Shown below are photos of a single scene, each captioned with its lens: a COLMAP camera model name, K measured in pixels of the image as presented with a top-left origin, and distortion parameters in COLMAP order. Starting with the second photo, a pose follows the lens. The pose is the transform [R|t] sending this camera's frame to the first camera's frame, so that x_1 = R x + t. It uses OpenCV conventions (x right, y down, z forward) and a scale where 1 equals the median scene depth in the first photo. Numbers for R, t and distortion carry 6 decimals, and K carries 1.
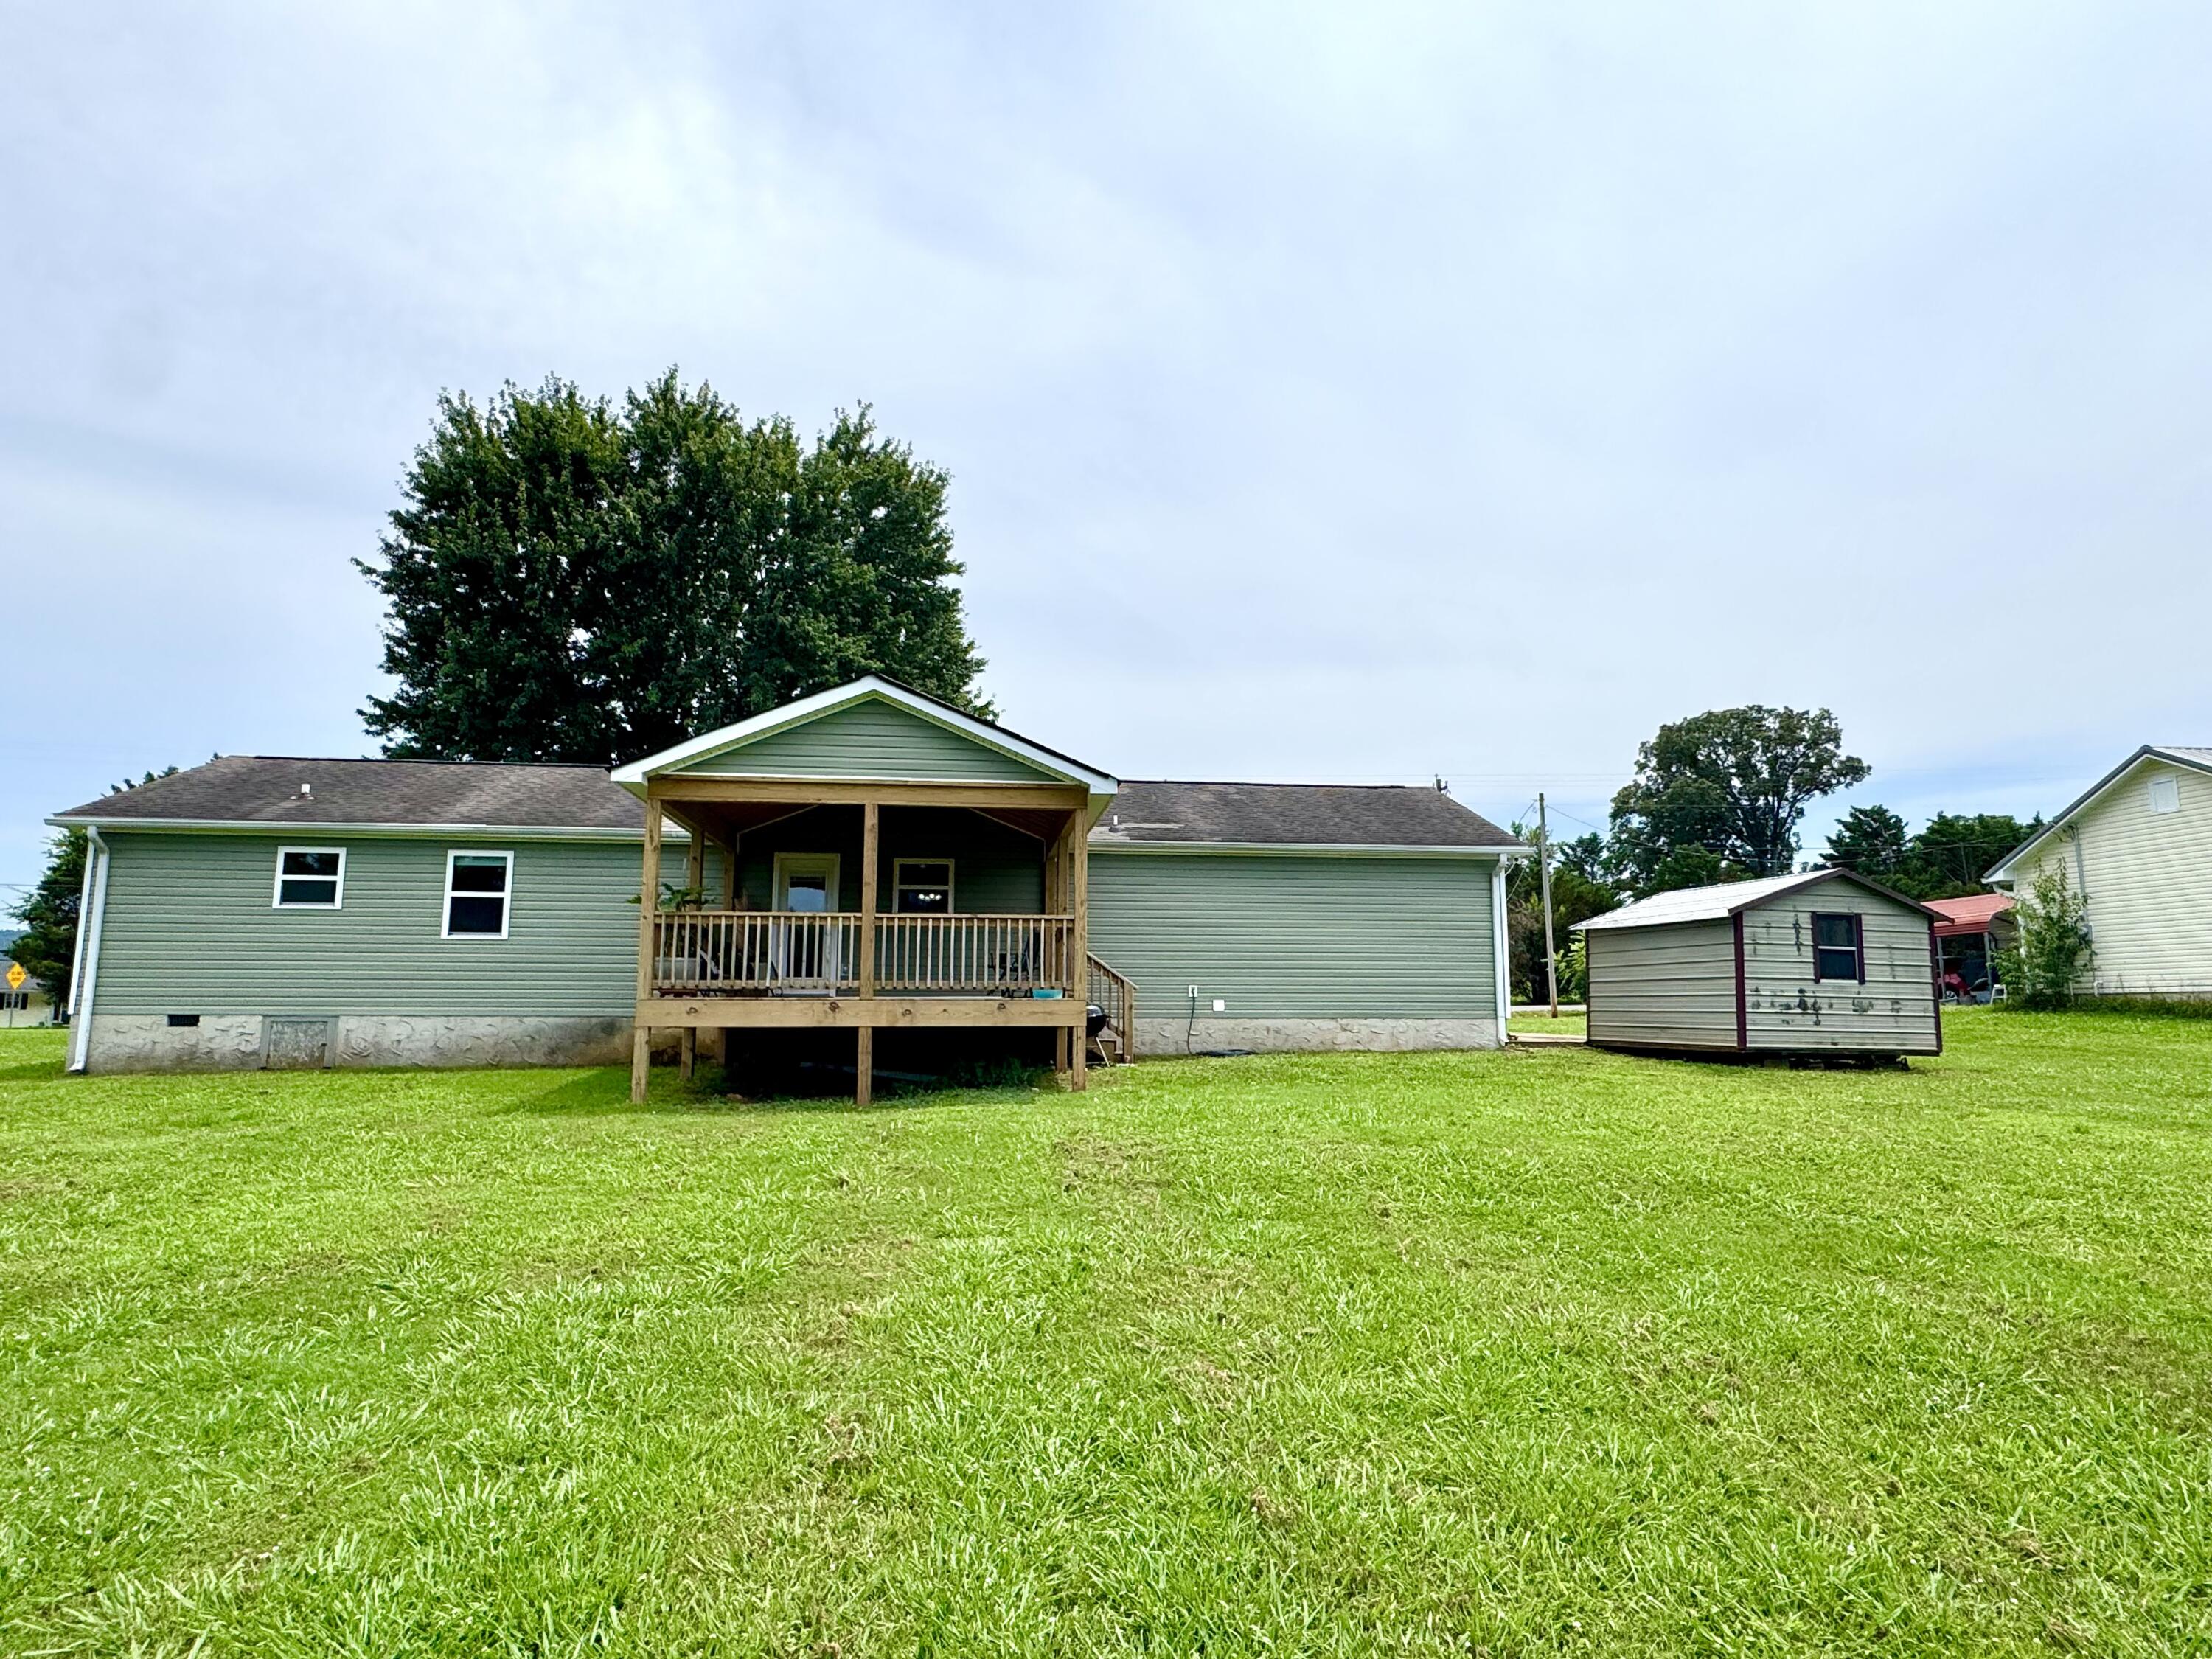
lens RADIAL K [[1232.1, 0, 1116.7], [0, 1232.1, 829.1], [0, 0, 1]] dist [0.004193, 0.000211]
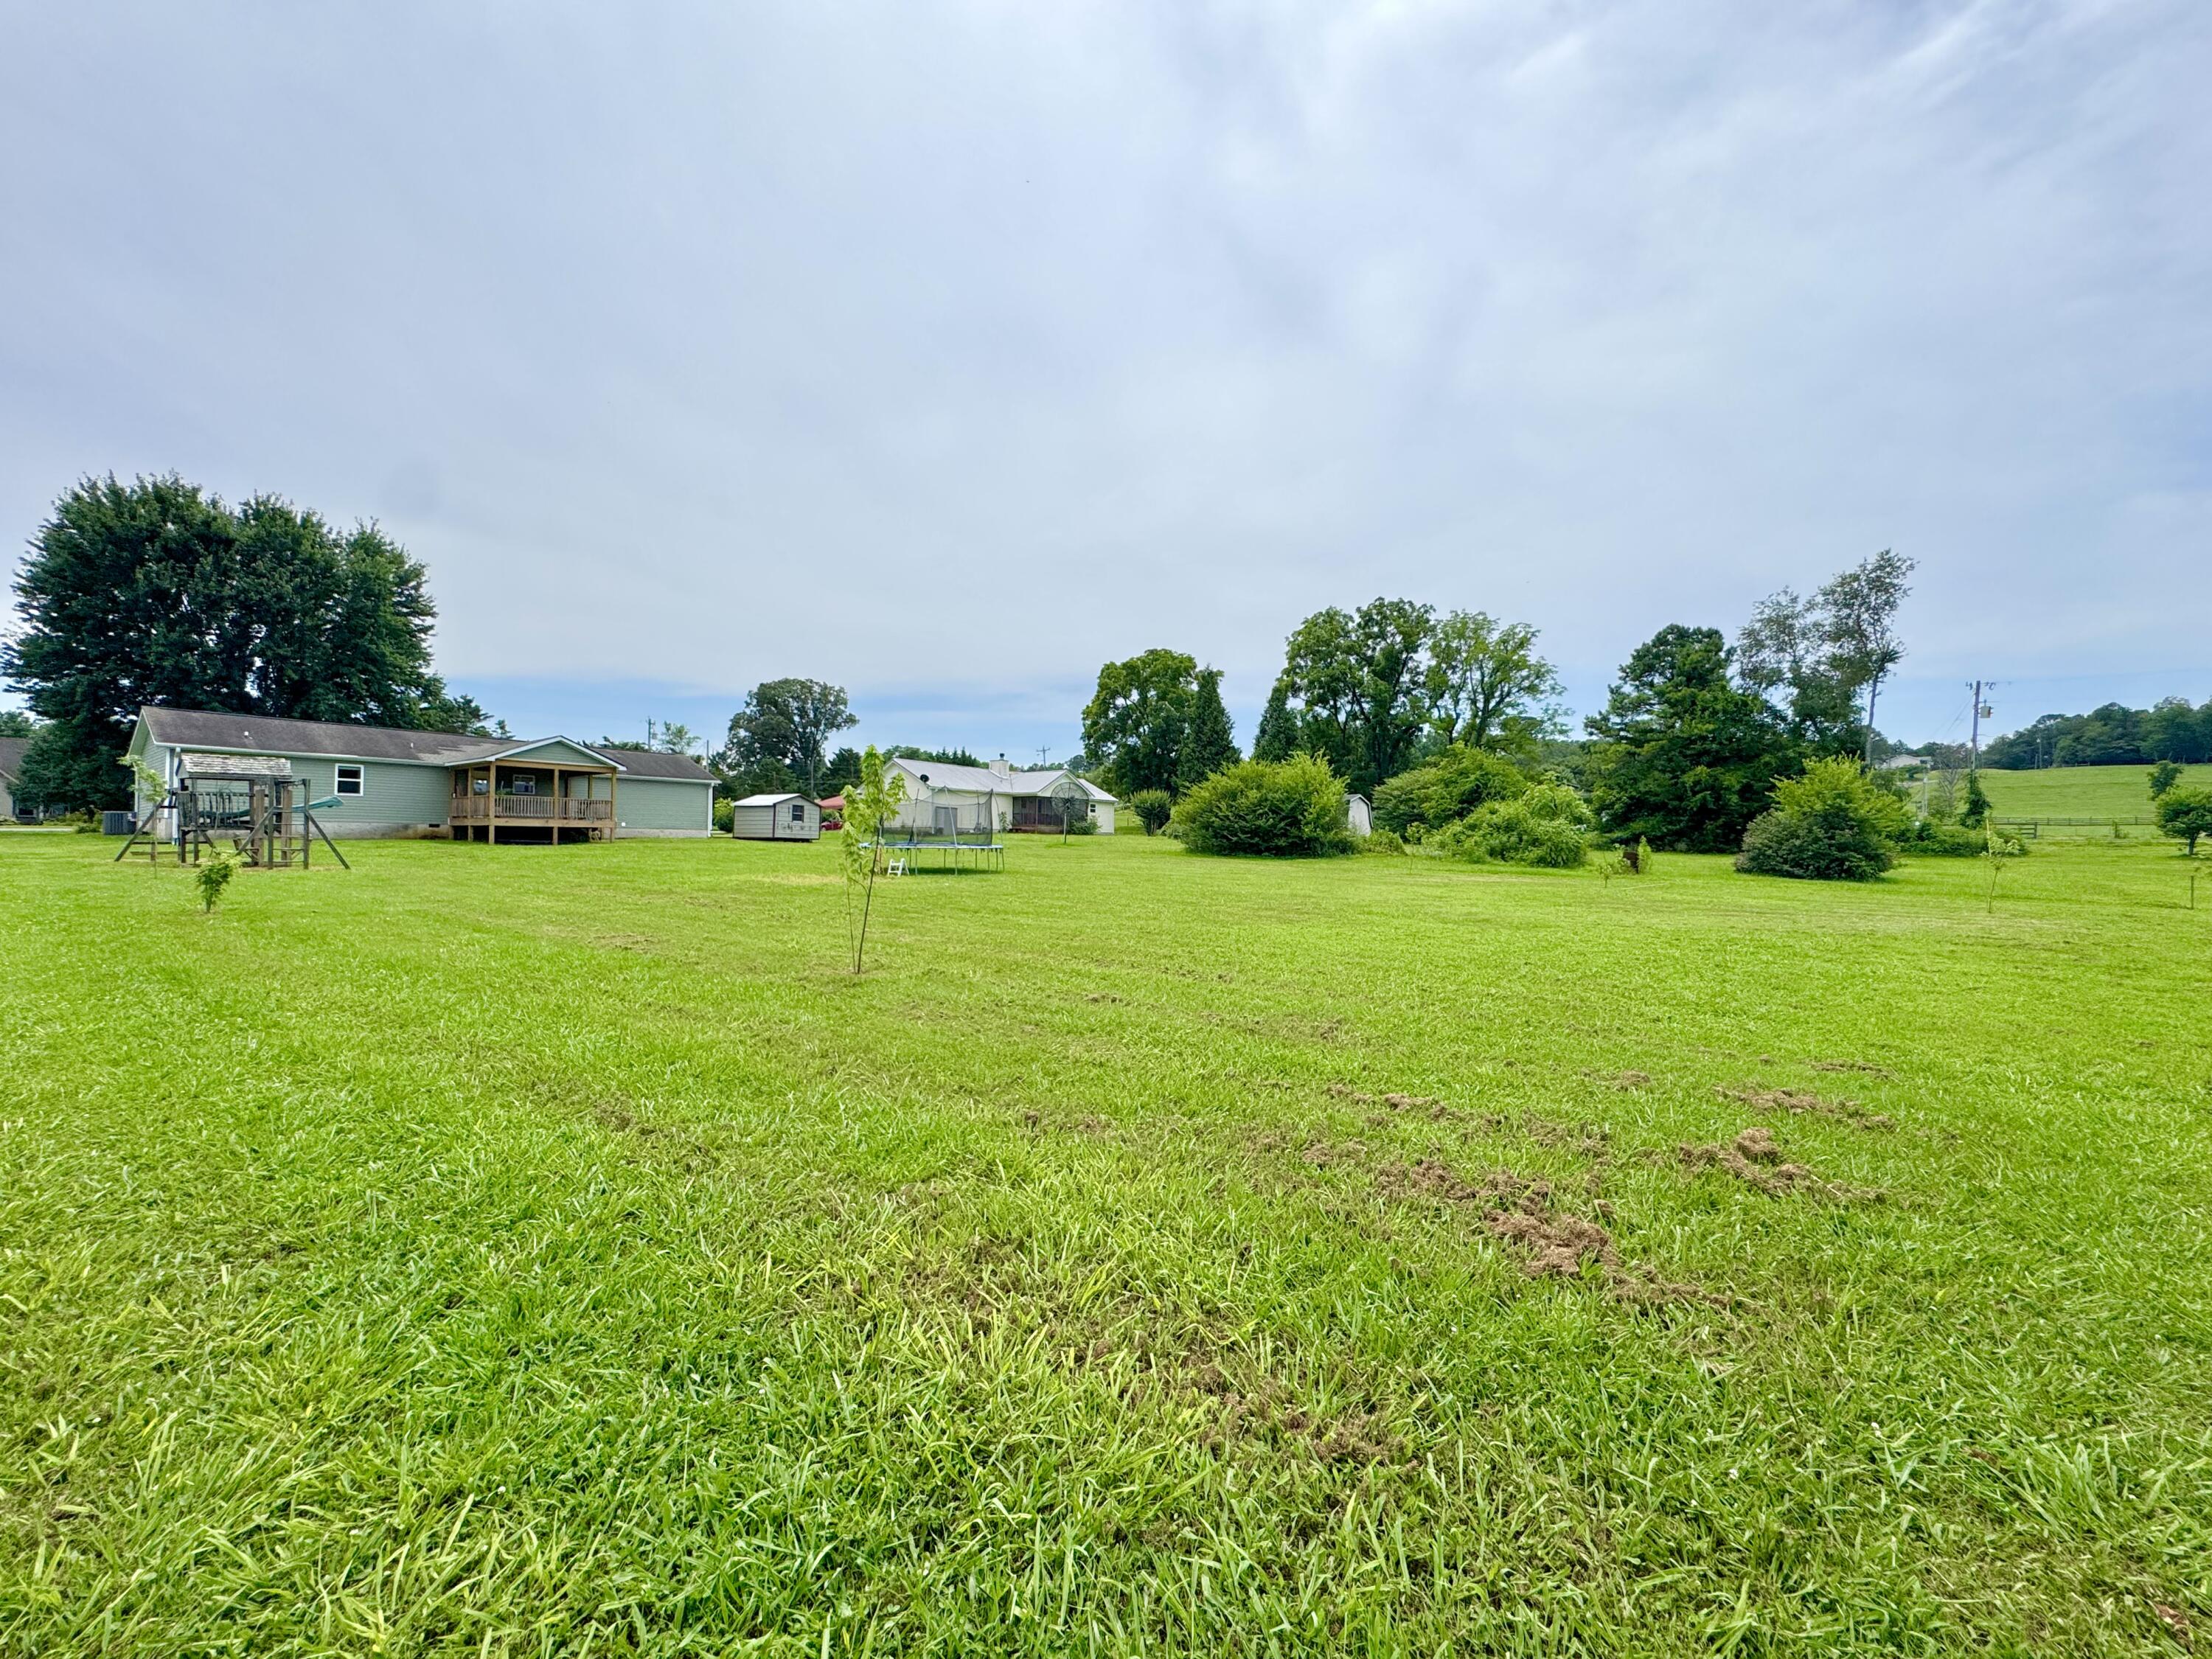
lens RADIAL K [[884.4, 0, 1113.0], [0, 884.4, 836.3], [0, 0, 1]] dist [0.003451, 0.000291]
pose [[0.692500, 0.012120, 0.721316, -0.424264], [-0.112328, 0.989476, 0.091215, -0.111848], [-0.712620, -0.144191, 0.686573, -0.928679]]
